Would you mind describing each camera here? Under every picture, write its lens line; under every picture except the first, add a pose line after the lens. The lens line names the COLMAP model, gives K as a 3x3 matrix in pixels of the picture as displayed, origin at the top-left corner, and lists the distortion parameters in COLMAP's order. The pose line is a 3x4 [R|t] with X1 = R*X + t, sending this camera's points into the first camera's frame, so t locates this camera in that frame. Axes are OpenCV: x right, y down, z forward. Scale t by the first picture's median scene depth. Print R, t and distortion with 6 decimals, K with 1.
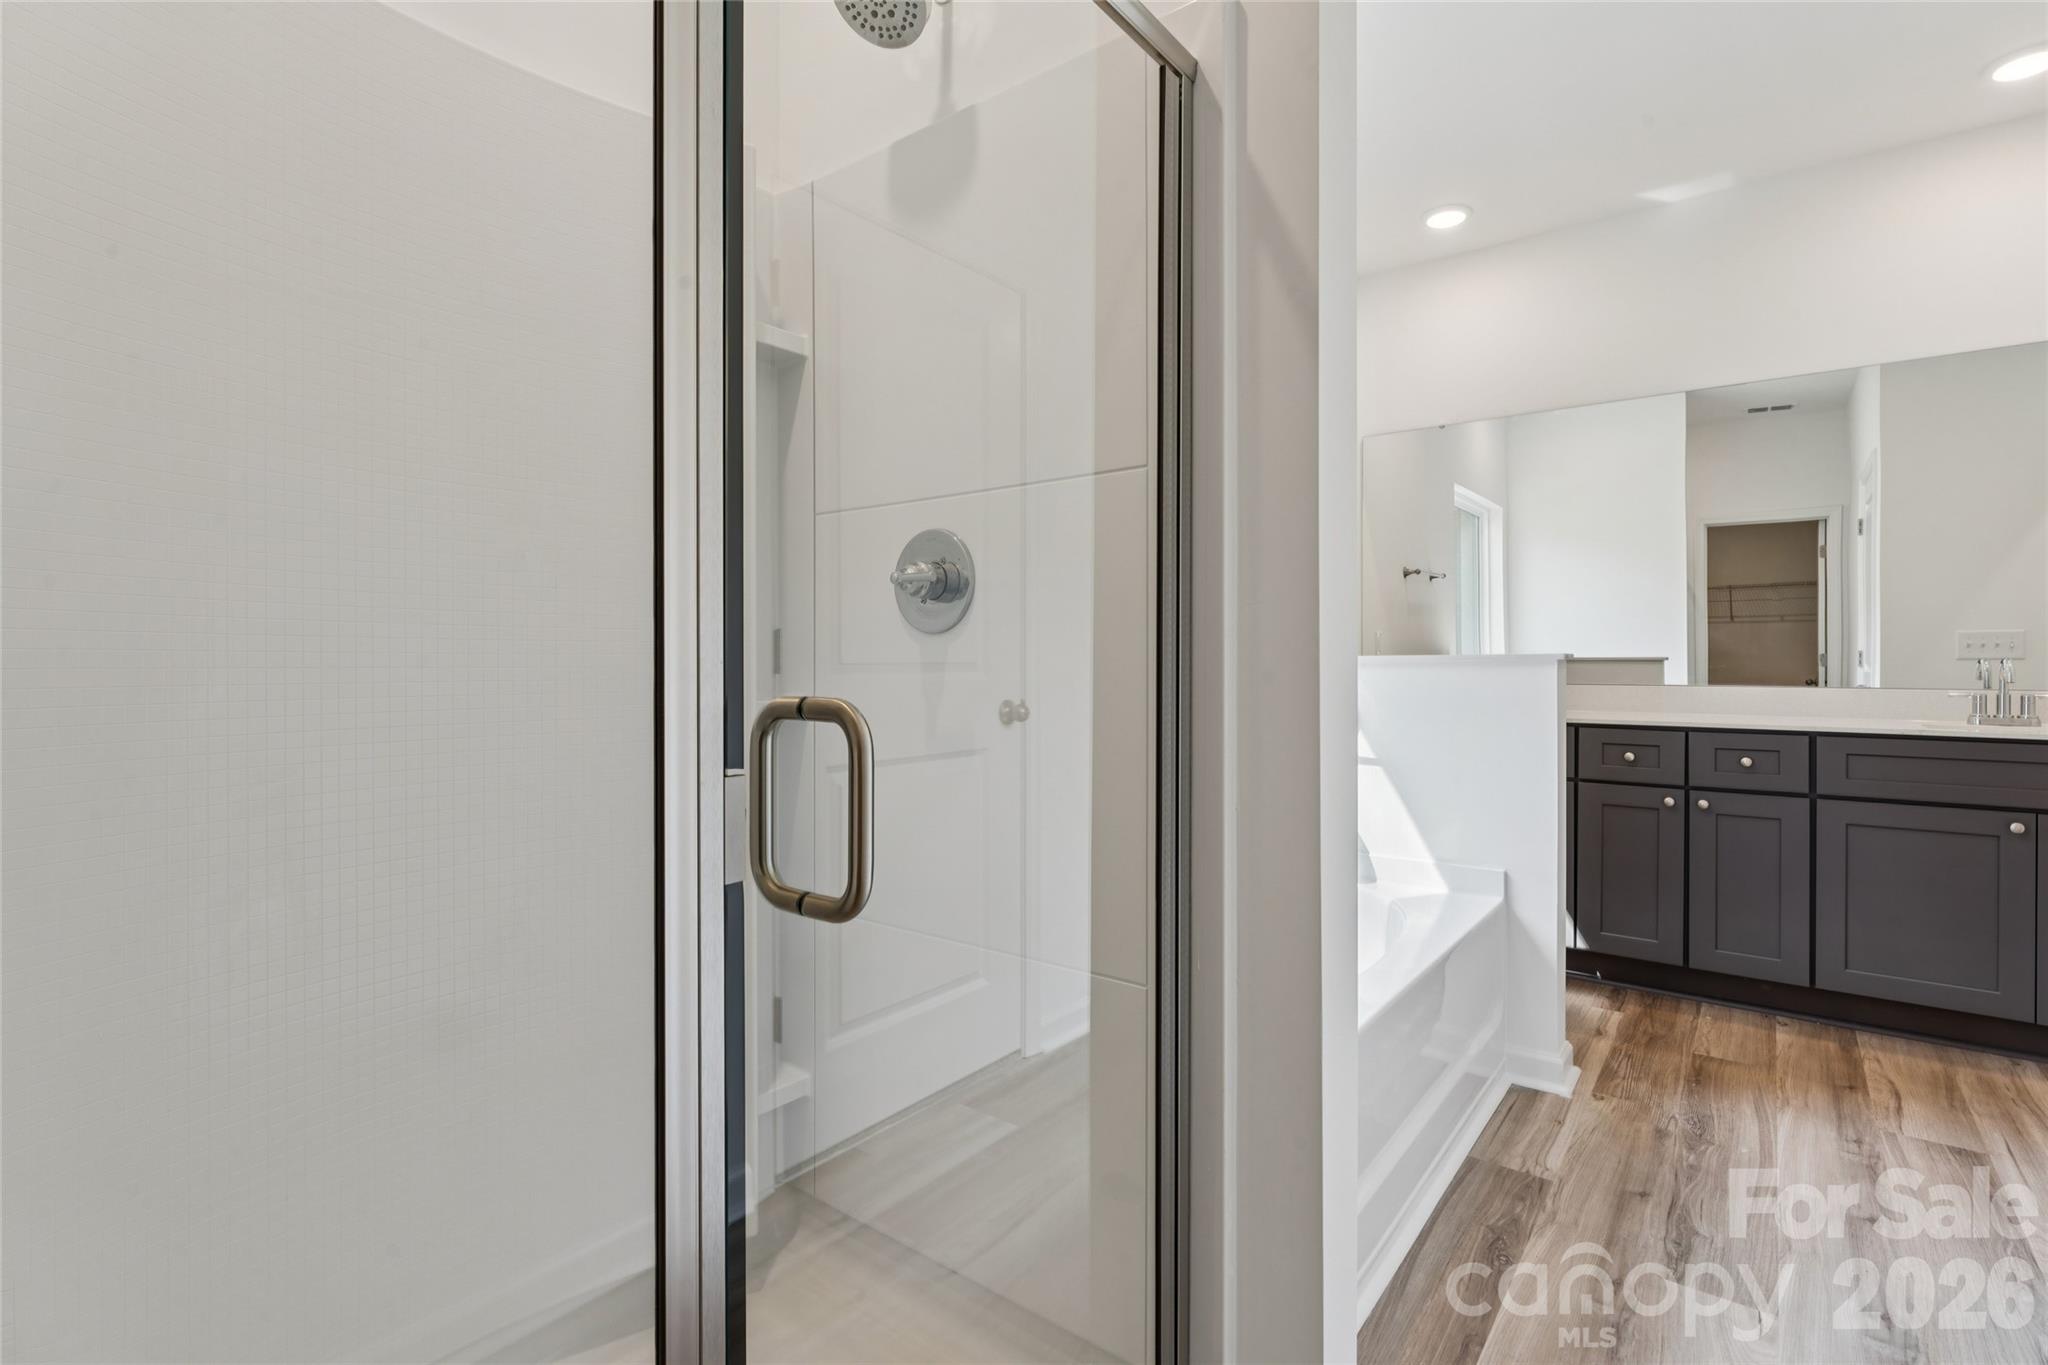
lens RADIAL K [[954.7, 0, 1063.1], [0, 954.7, 656.2], [0, 0, 1]] dist [-0.001438, -0.000164]
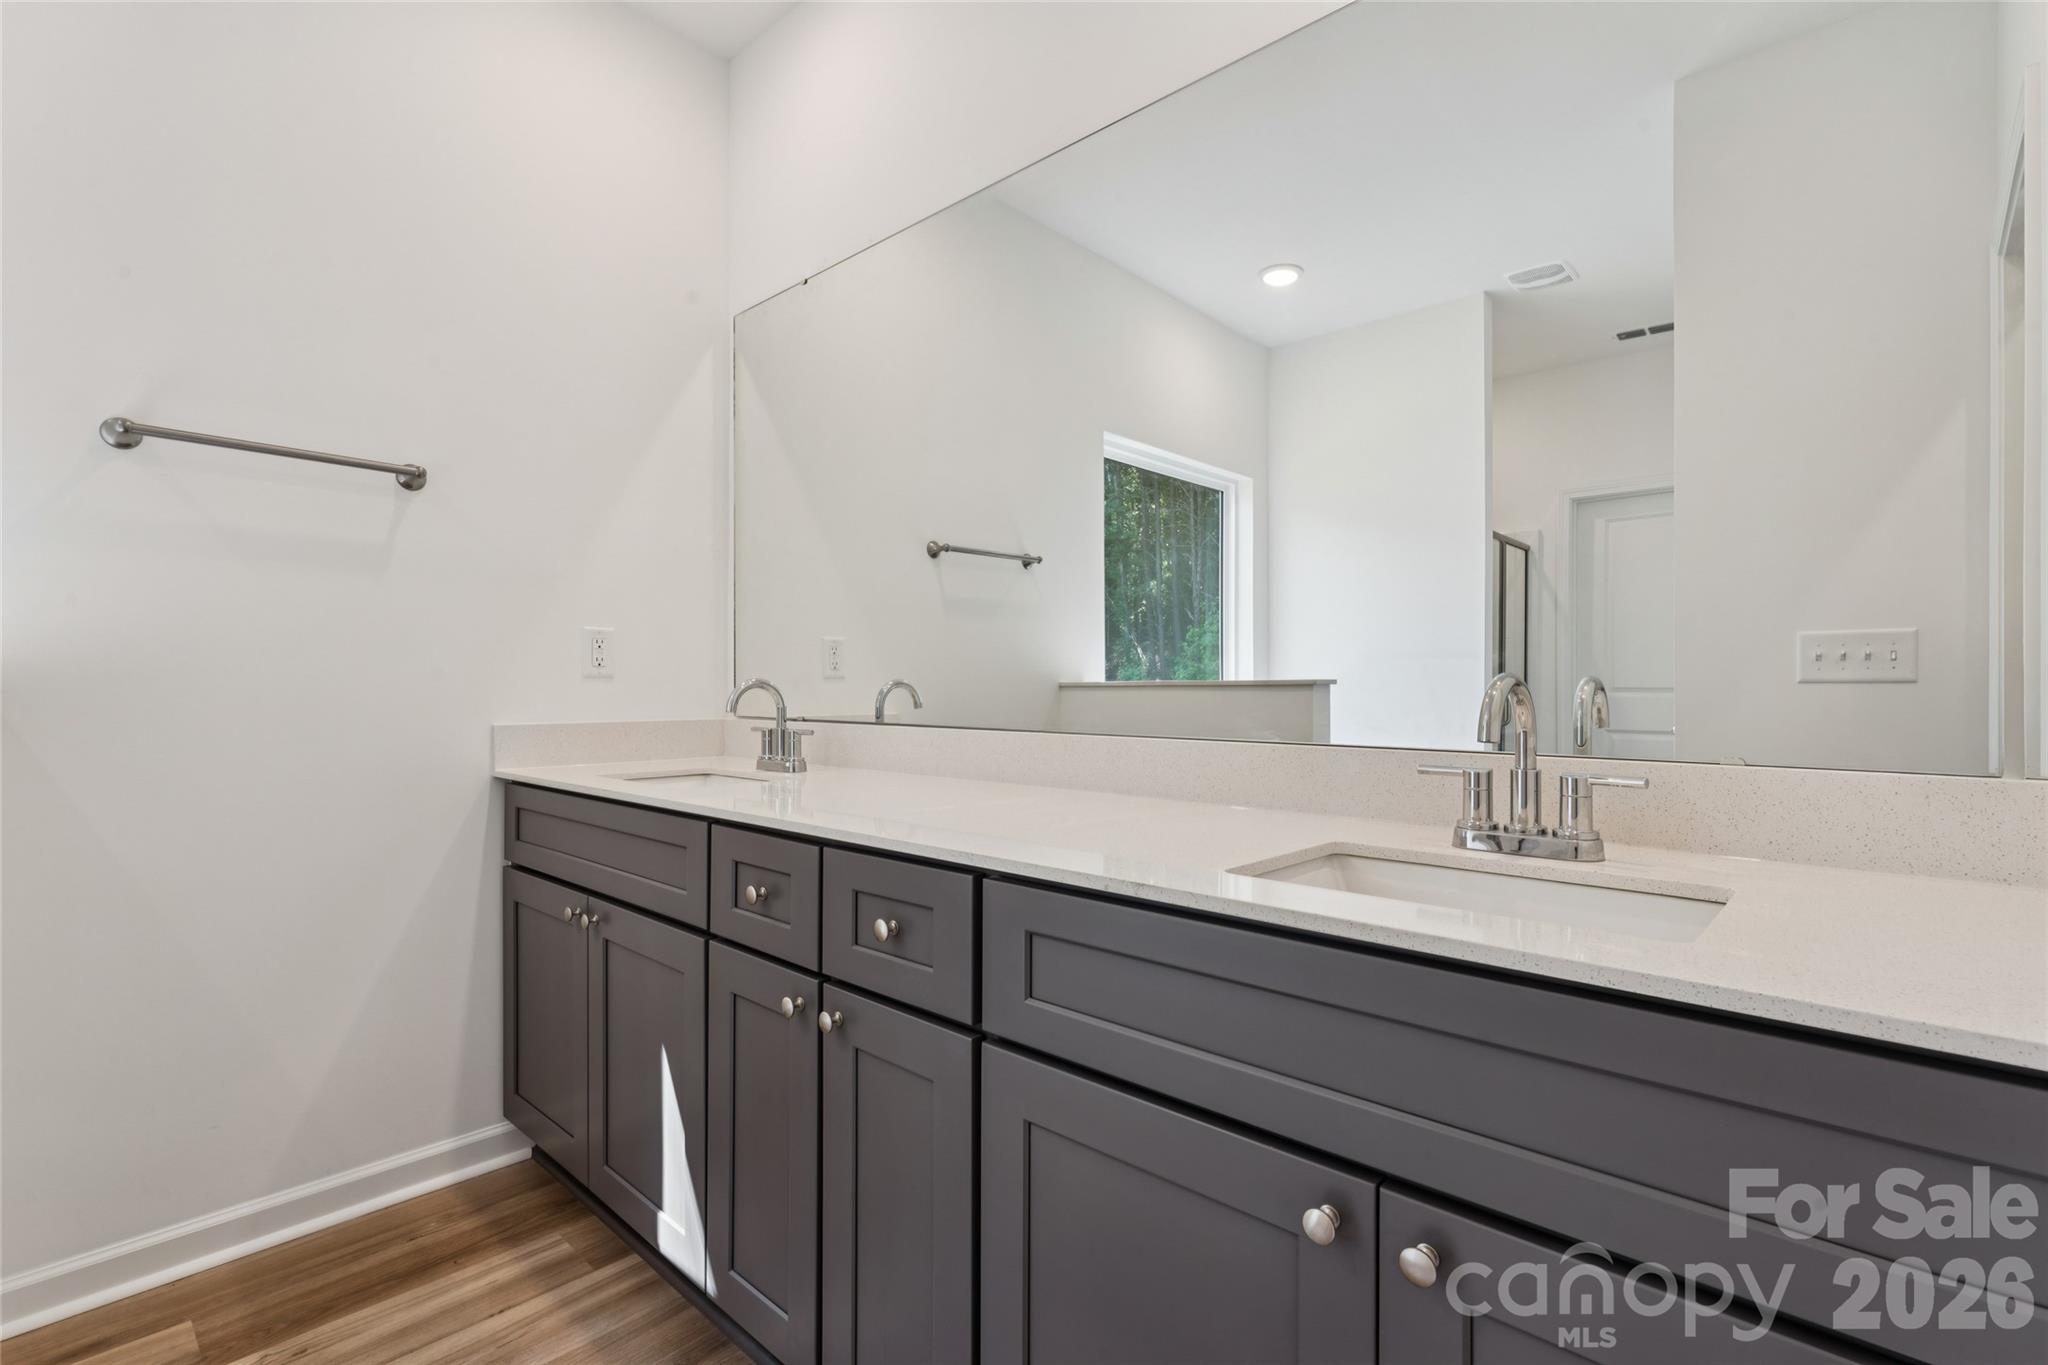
lens RADIAL K [[954.7, 0, 990.0], [0, 954.7, 685.3], [0, 0, 1]] dist [-0.001438, -0.000164]
pose [[0.994490, 0.000174, -0.104830, 0.468041], [-0.000110, 1.000000, 0.000615, 0.004085], [0.104830, -0.000600, 0.994490, 0.347673]]
